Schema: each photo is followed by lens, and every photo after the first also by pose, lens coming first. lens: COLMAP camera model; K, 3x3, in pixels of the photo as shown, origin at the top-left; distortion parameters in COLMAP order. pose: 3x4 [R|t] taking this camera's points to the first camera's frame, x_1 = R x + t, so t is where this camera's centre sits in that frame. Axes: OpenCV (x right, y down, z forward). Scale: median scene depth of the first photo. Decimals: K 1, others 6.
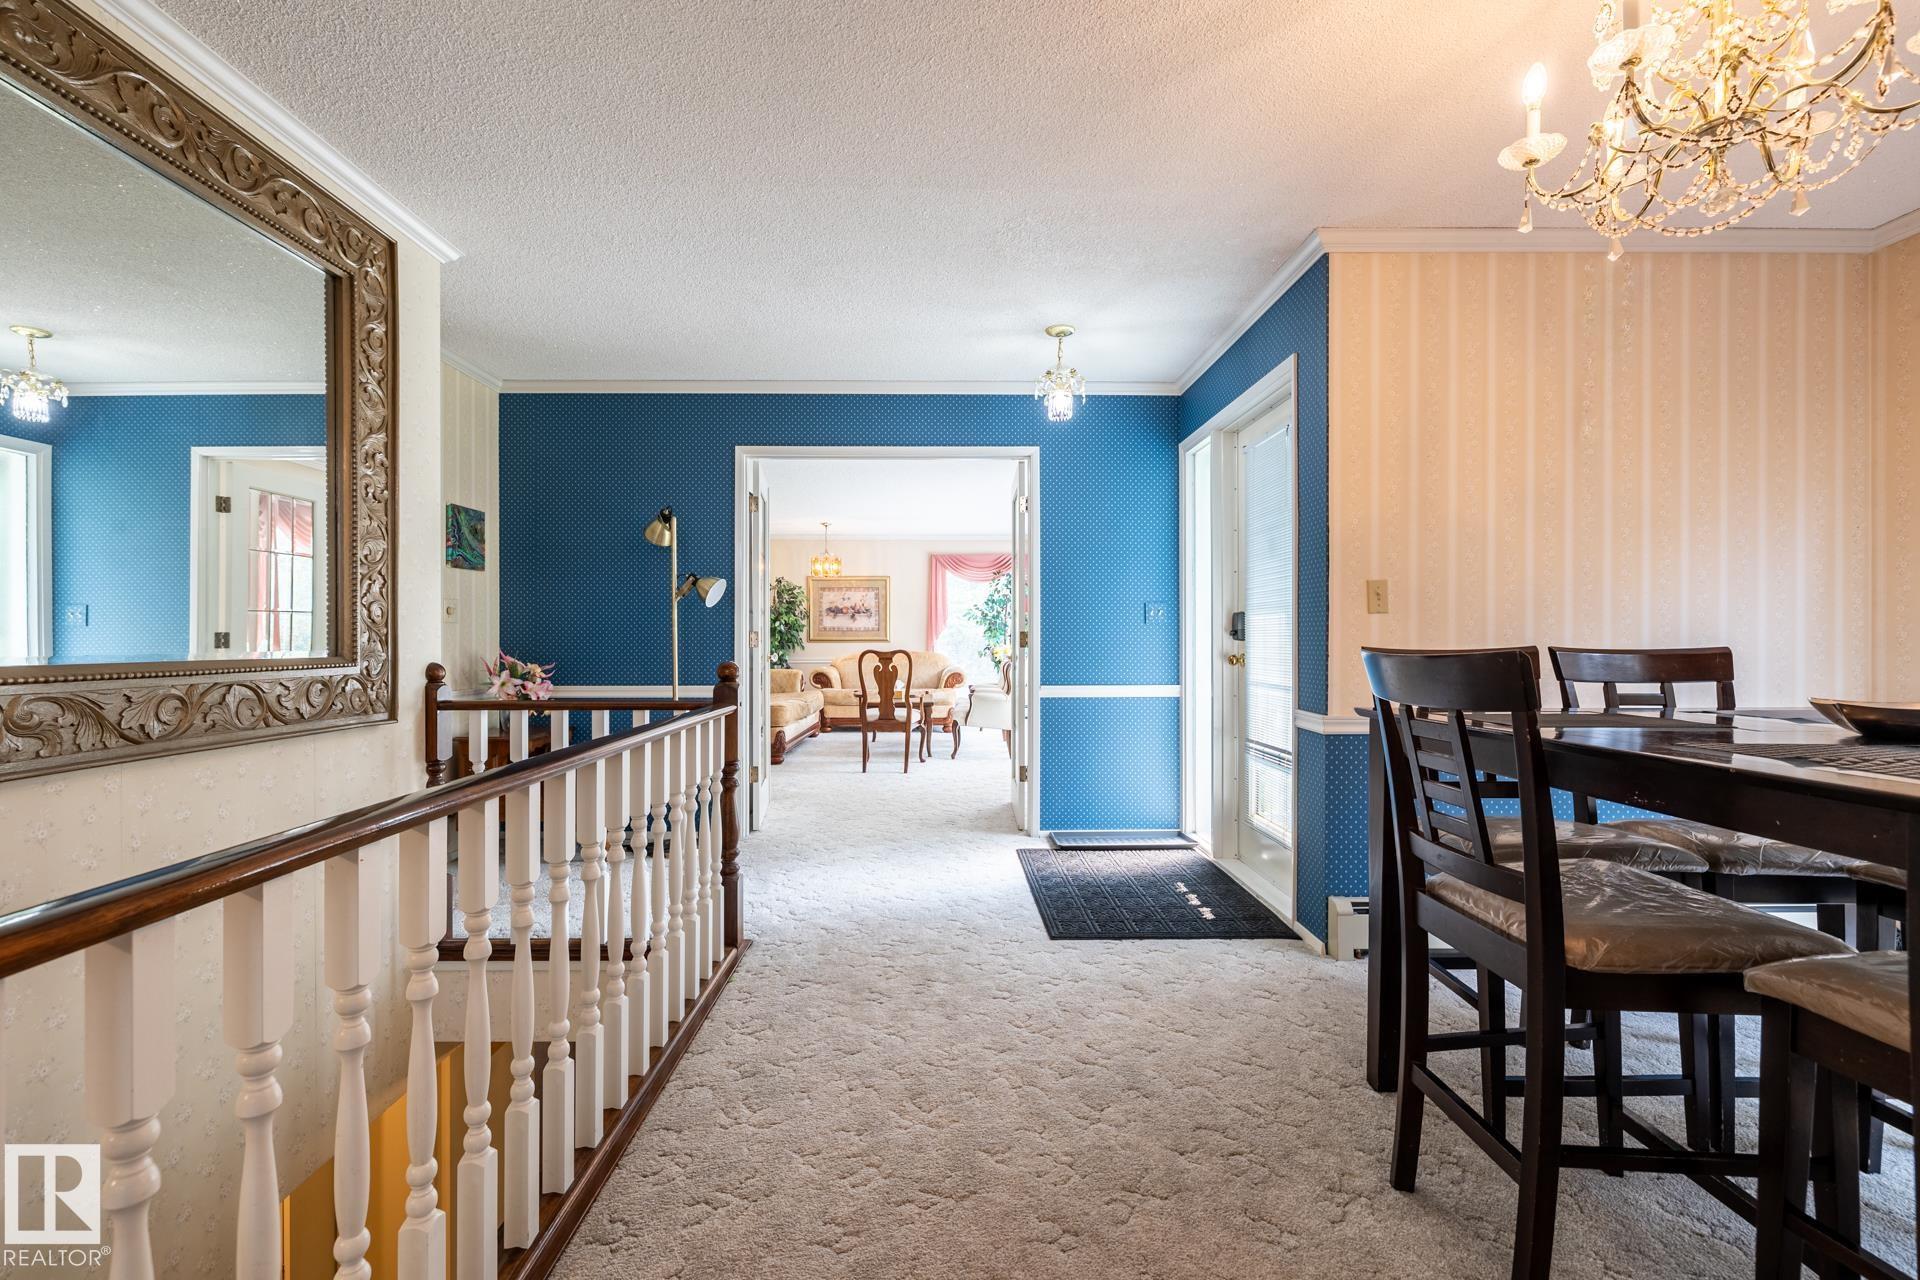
lens RADIAL K [[811.0, 0, 940.8], [0, 811.0, 641.1], [0, 0, 1]] dist [0.000011, 0.000415]
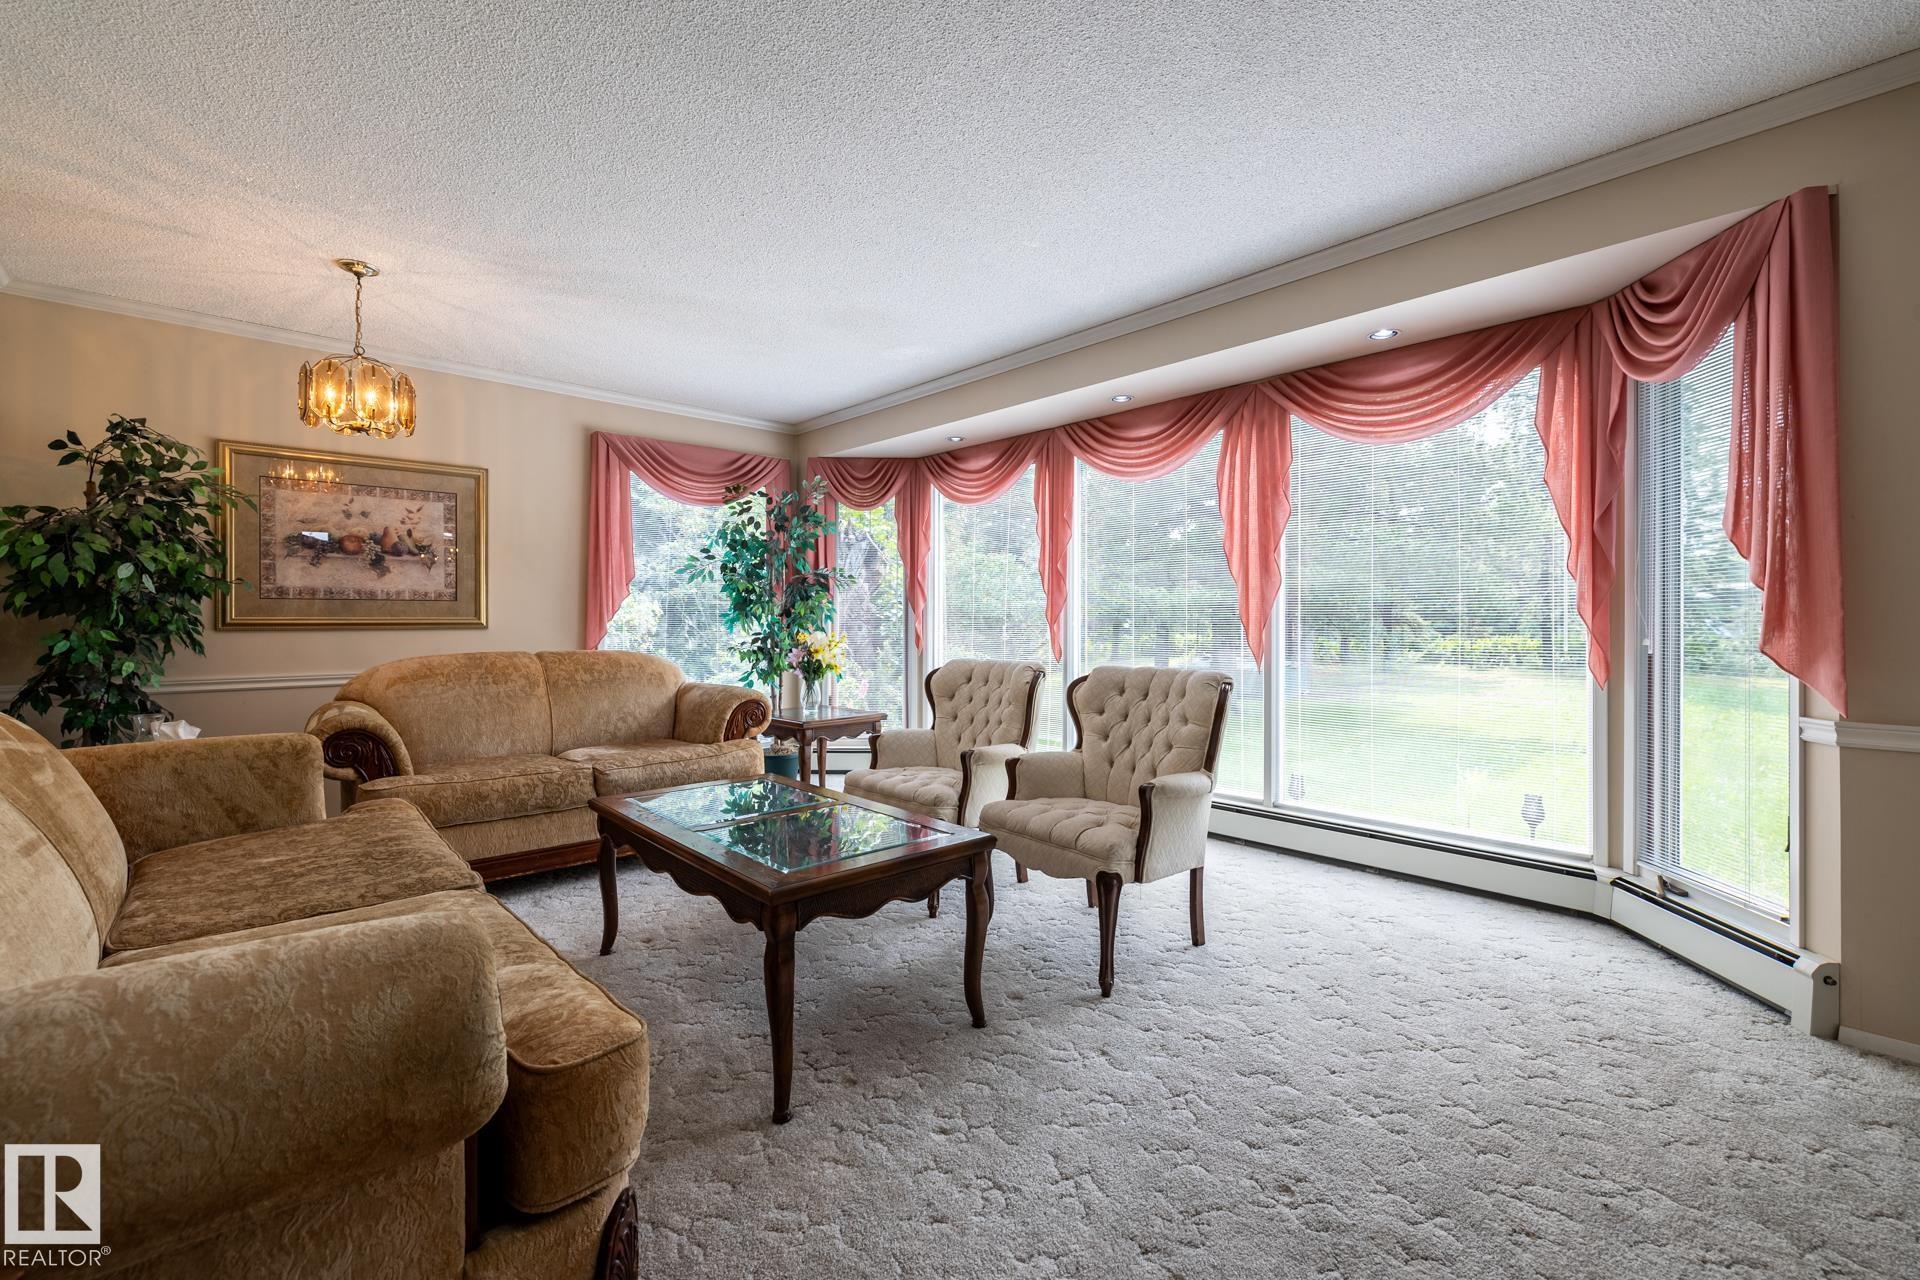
lens RADIAL K [[811.0, 0, 969.4], [0, 811.0, 622.6], [0, 0, 1]] dist [0.000011, 0.000415]
pose [[0.733712, -0.002450, 0.679456, -0.640767], [0.002308, 0.999997, 0.001113, -0.007308], [-0.679457, 0.000751, 0.733715, 2.084101]]
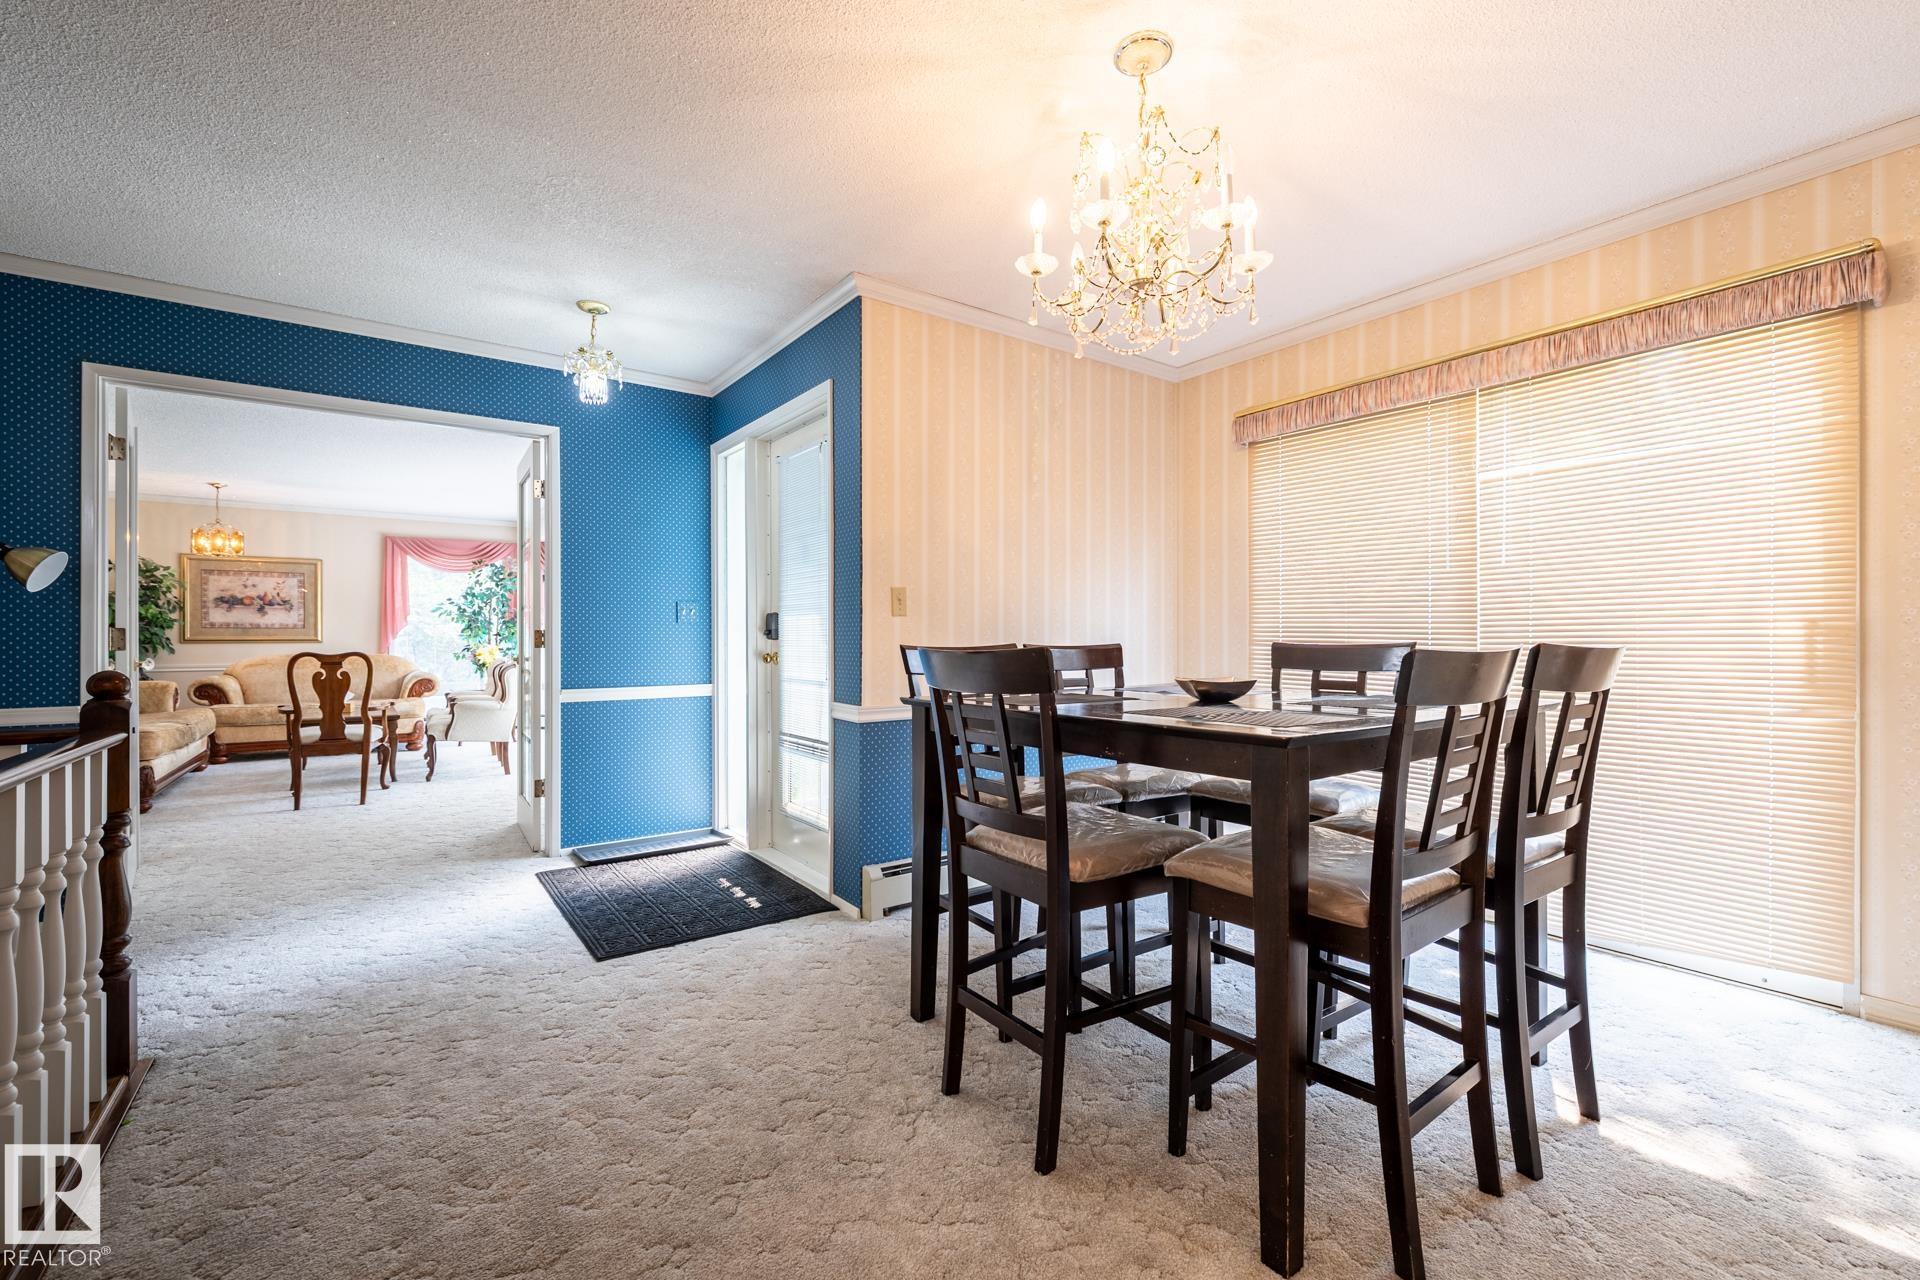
lens RADIAL K [[811.0, 0, 946.9], [0, 811.0, 638.6], [0, 0, 1]] dist [0.000011, 0.000415]
pose [[0.818507, -0.001149, 0.574495, -0.072895], [0.002535, 0.999995, -0.001612, 0.000181], [-0.574490, 0.002775, 0.818507, 0.008283]]
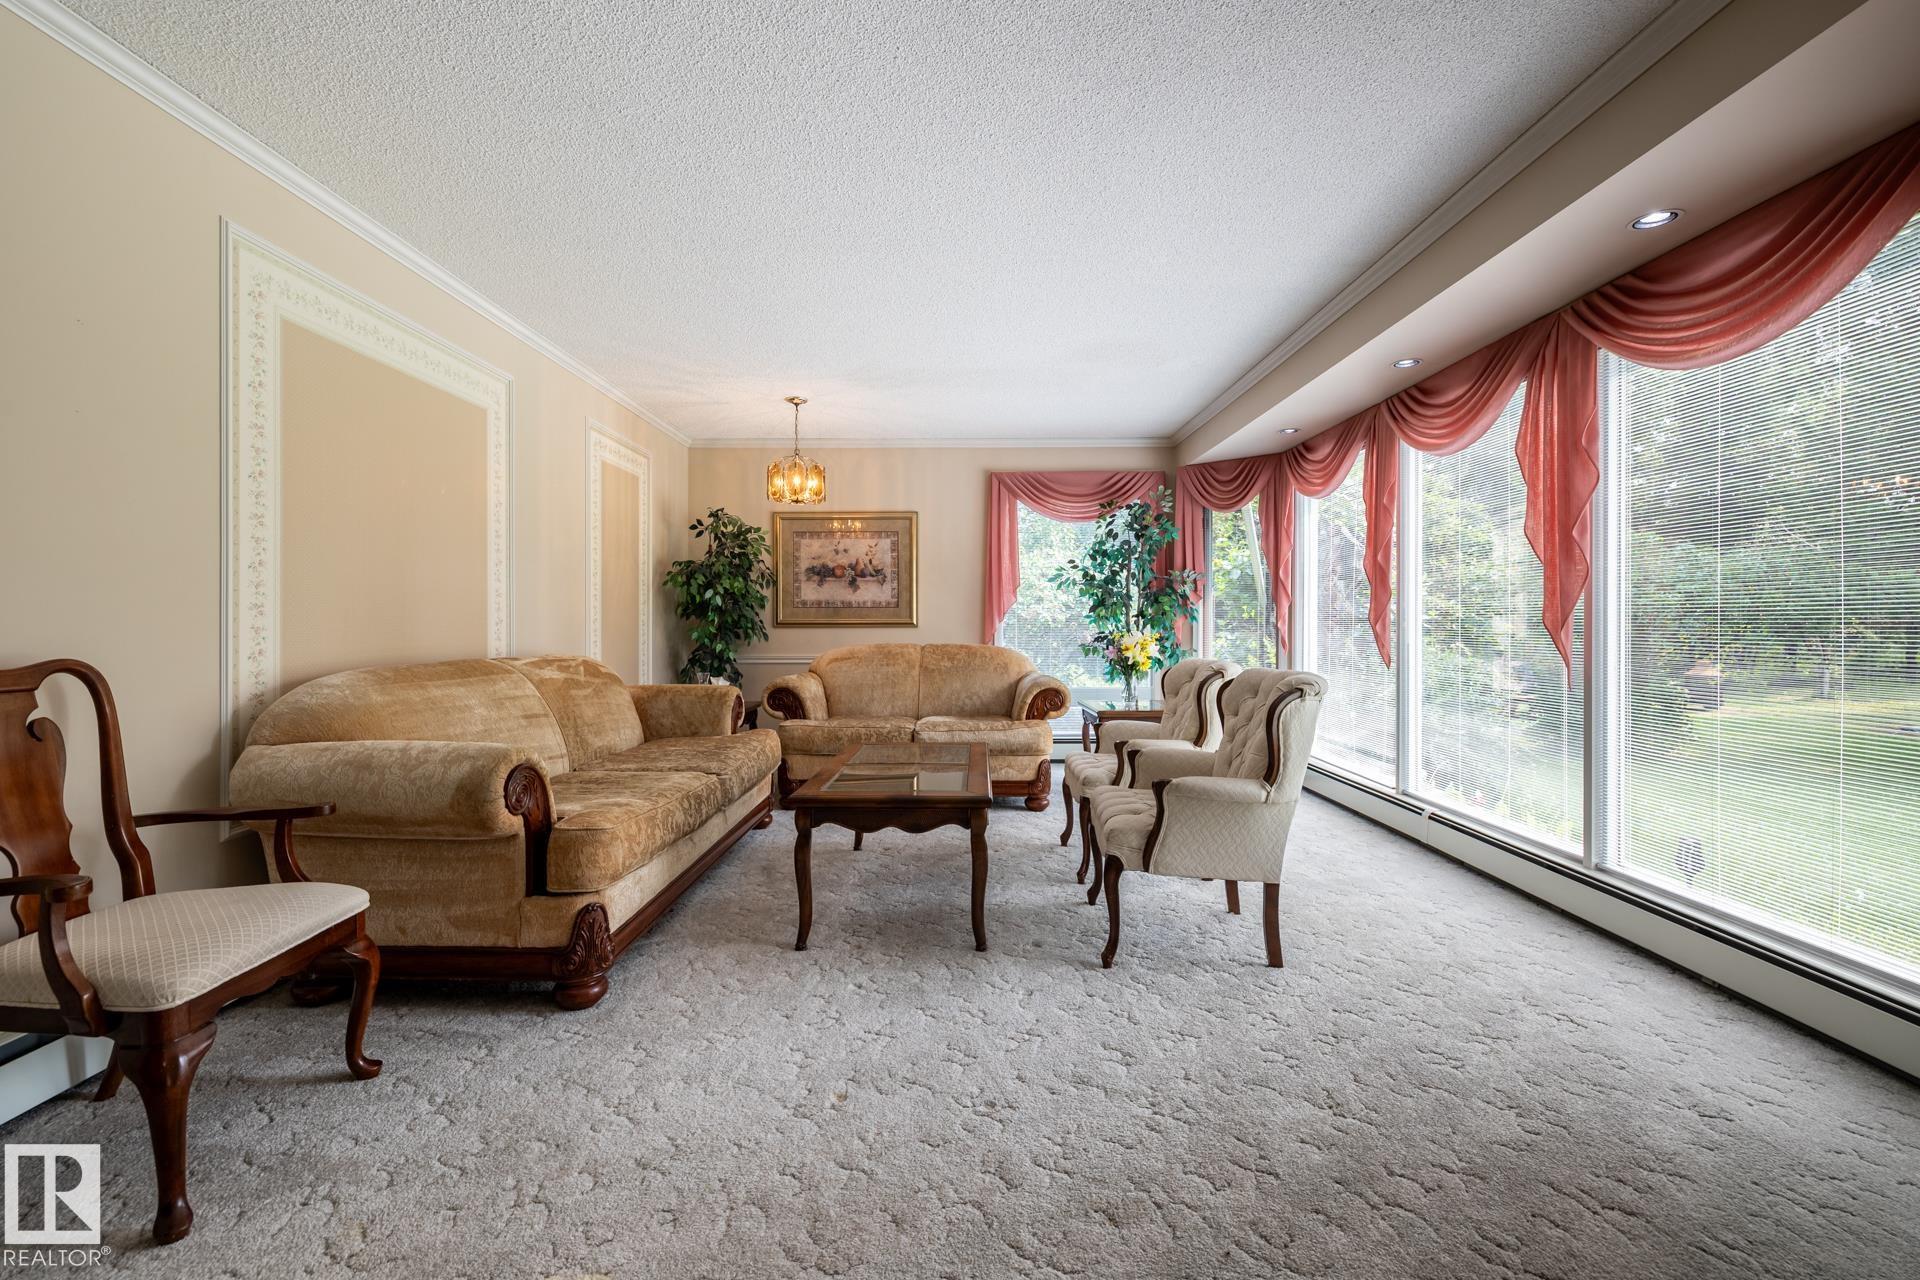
lens RADIAL K [[811.0, 0, 947.8], [0, 811.0, 625.5], [0, 0, 1]] dist [0.000011, 0.000415]
pose [[0.999830, -0.000136, -0.018418, -0.122166], [0.000172, 0.999998, 0.001941, -0.004452], [0.018418, -0.001944, 0.999828, 1.688761]]
